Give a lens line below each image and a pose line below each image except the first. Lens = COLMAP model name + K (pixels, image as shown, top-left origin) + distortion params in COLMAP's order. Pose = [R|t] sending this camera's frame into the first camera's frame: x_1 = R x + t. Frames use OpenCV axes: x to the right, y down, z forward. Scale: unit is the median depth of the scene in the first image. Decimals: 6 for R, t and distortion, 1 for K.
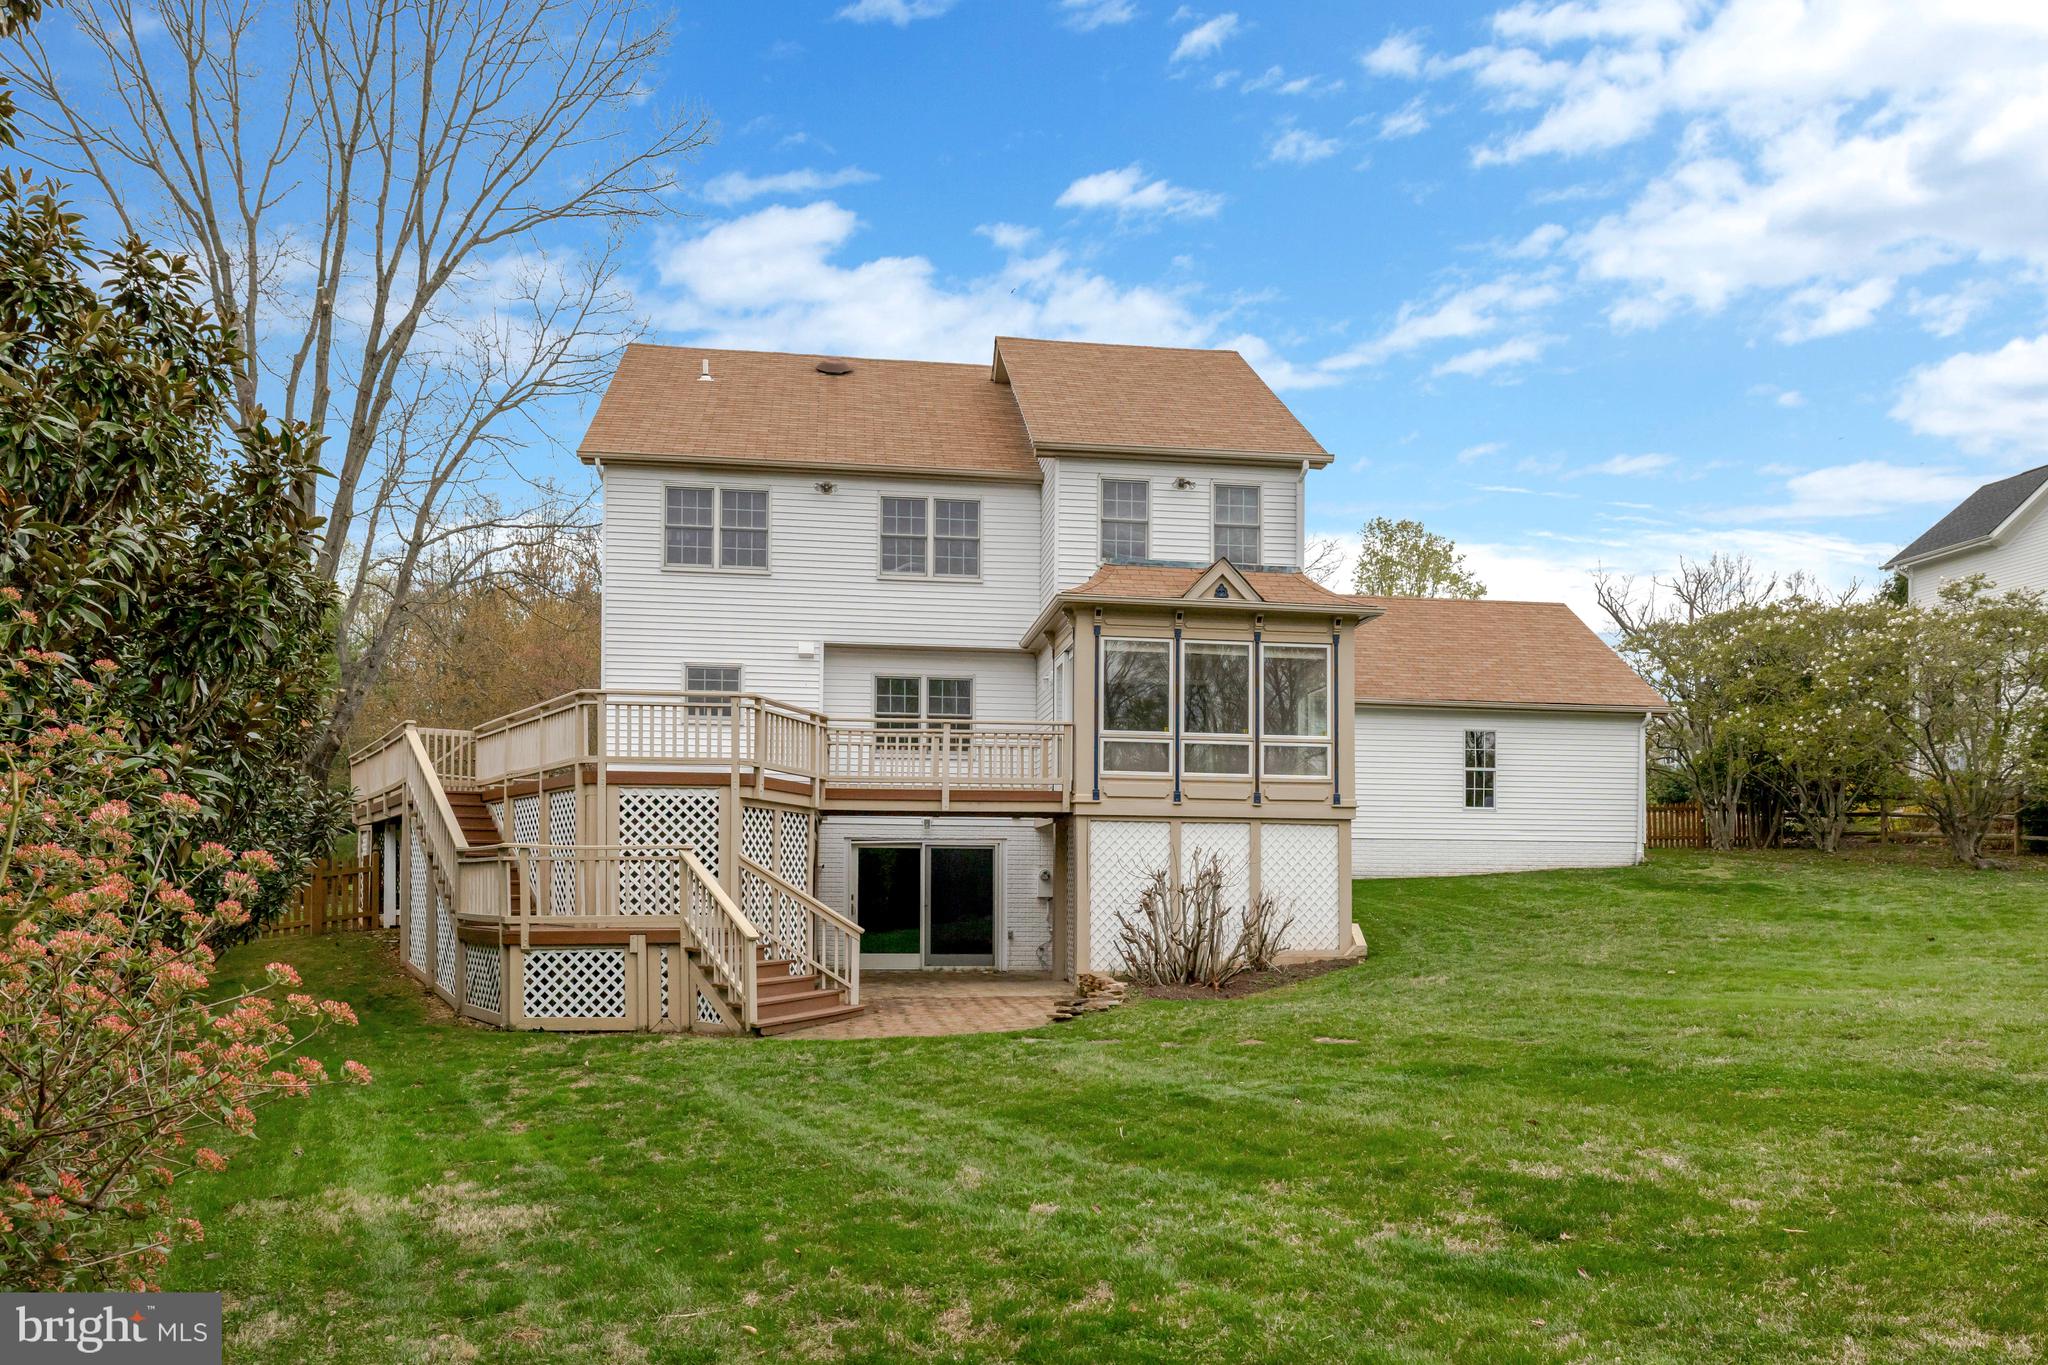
lens RADIAL K [[2491.0, 0, 1024.0], [0, 2491.0, 682.5], [0, 0, 1]] dist [-0.012154, -0.003596]
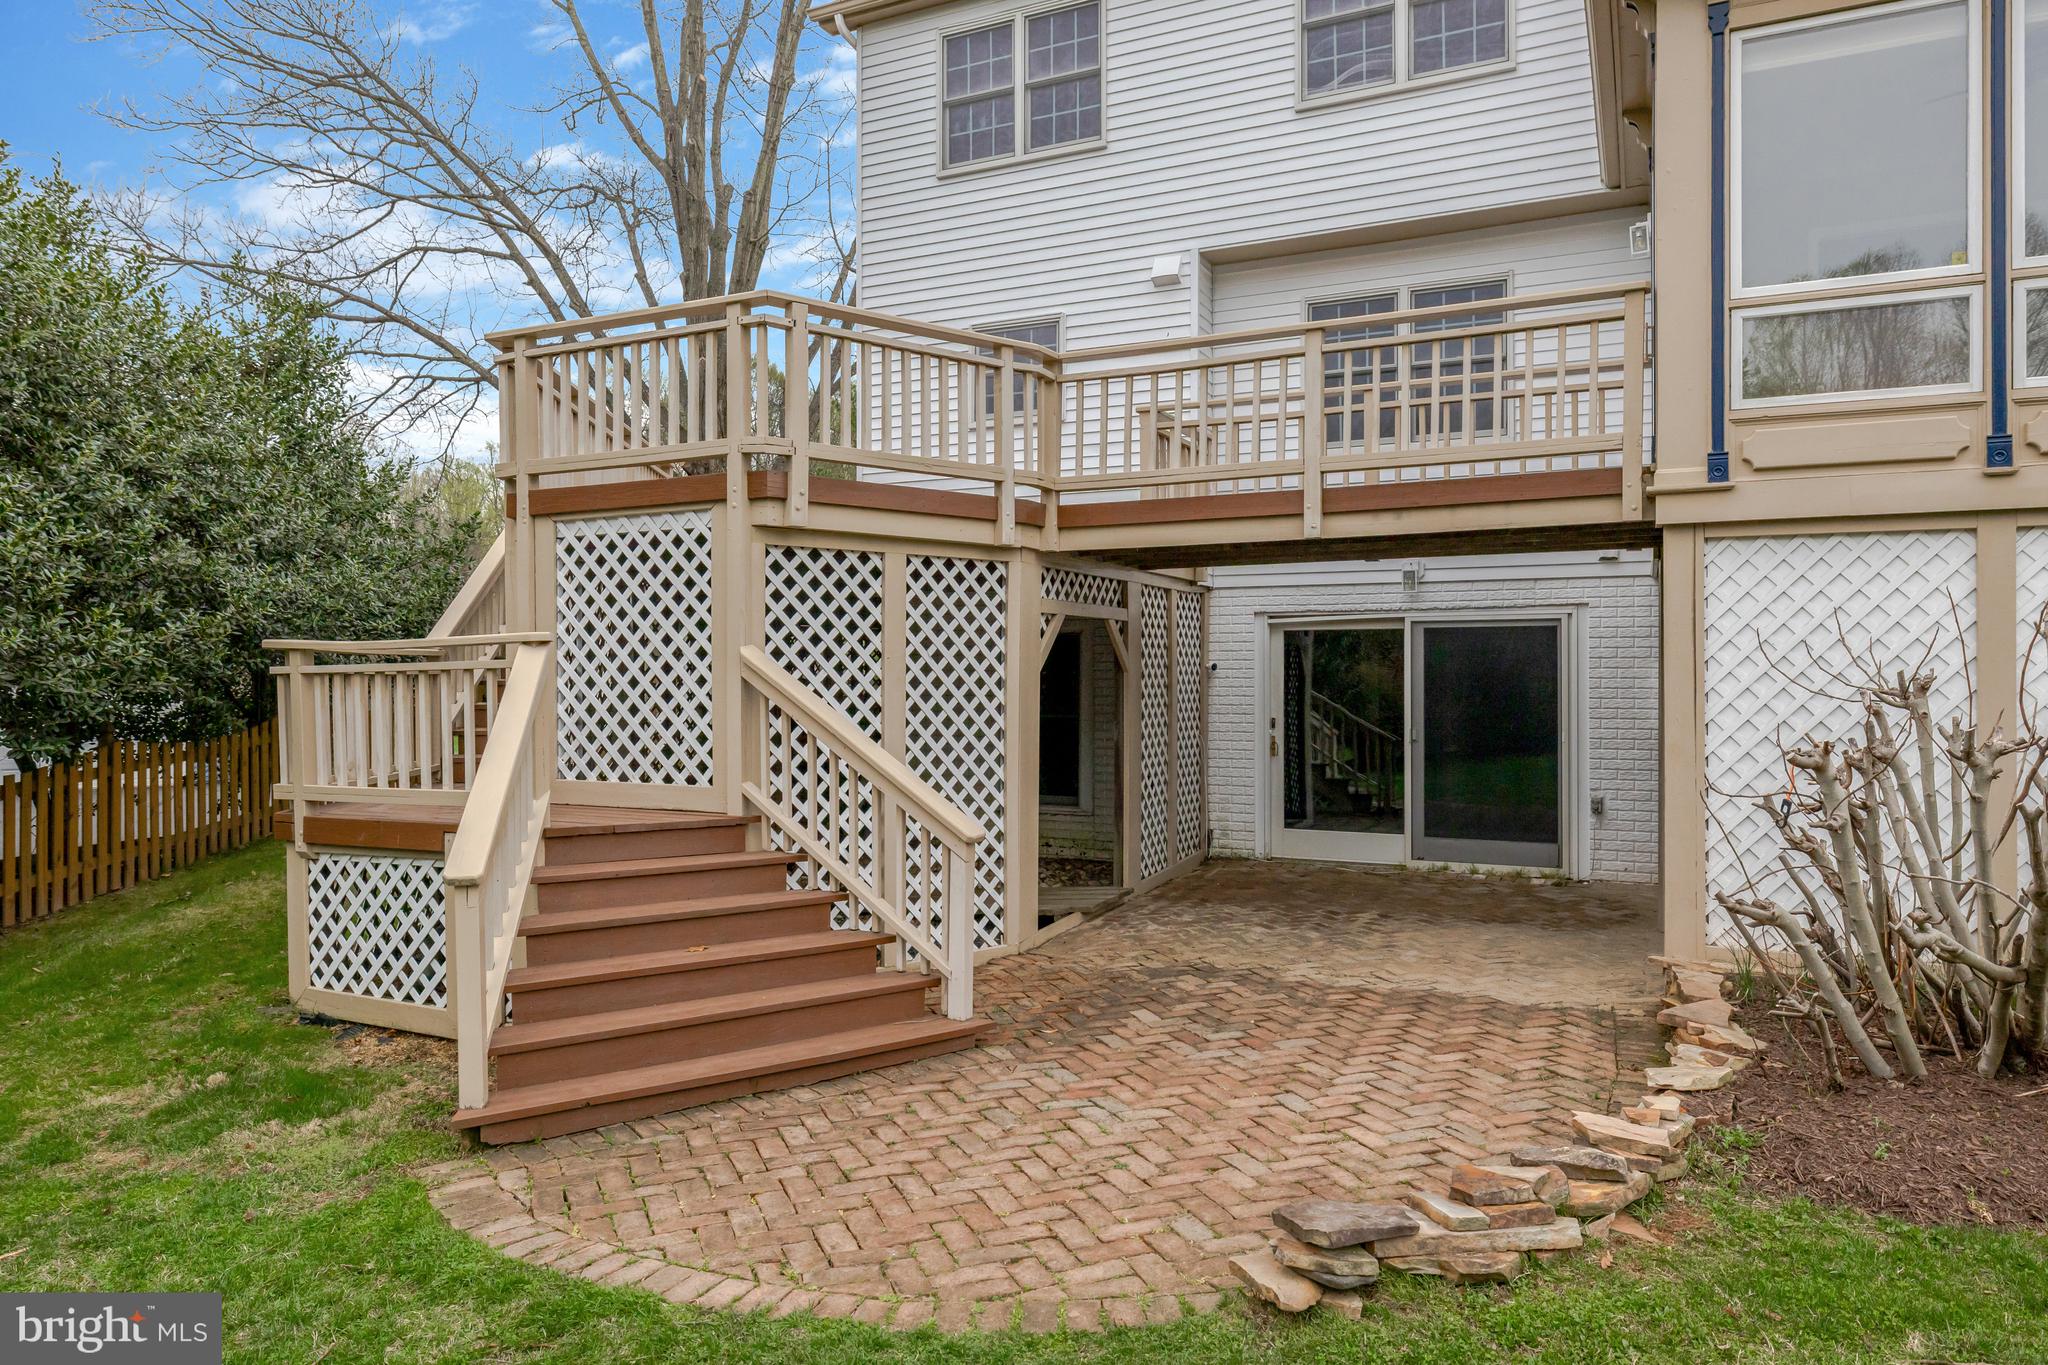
lens RADIAL K [[1313.7, 0, 1024.9], [0, 1313.7, 663.2], [0, 0, 1]] dist [-0.004747, -0.000826]
pose [[0.785527, -0.012574, -0.618700, 0.067537], [0.062845, 0.996245, 0.059544, 0.055859], [0.615628, -0.085656, 0.783368, 0.784273]]
